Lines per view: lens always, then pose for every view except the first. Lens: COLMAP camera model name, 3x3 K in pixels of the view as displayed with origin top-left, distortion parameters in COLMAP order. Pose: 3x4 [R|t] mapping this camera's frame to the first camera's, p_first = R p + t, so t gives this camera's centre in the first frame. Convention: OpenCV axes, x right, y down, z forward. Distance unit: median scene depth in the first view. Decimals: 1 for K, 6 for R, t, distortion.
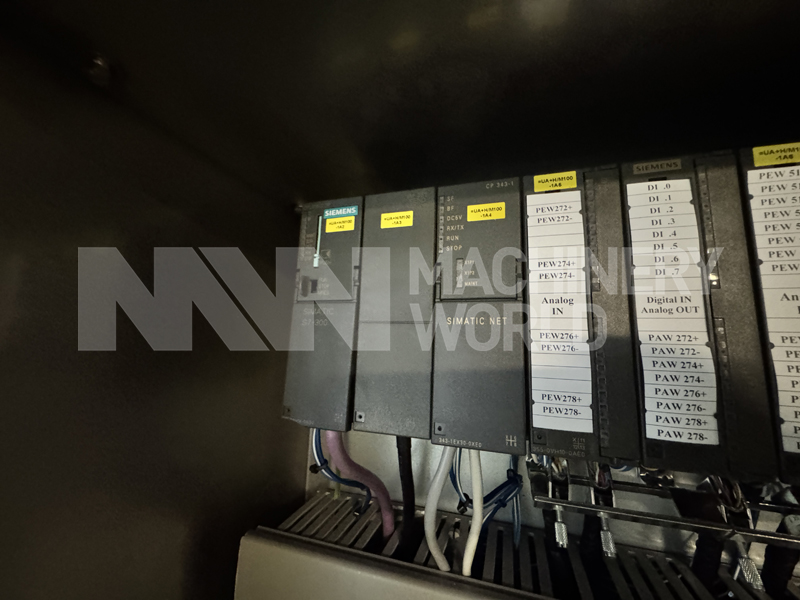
lens RADIAL K [[318.8, 0, 399.8], [0, 318.8, 298.8], [0, 0, 1]] dist [-0.001742, -0.000286]
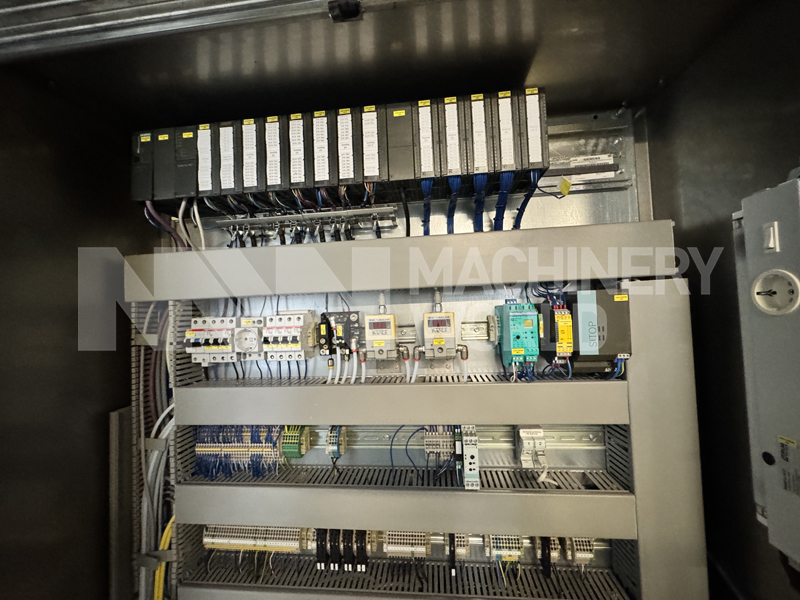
lens RADIAL K [[318.8, 0, 399.8], [0, 318.8, 298.8], [0, 0, 1]] dist [-0.001742, -0.000286]
pose [[0.975556, -0.064342, 0.210122, 1.530257], [0.040785, 0.992576, 0.114583, 1.094756], [-0.215934, -0.103212, 0.970937, -2.797978]]
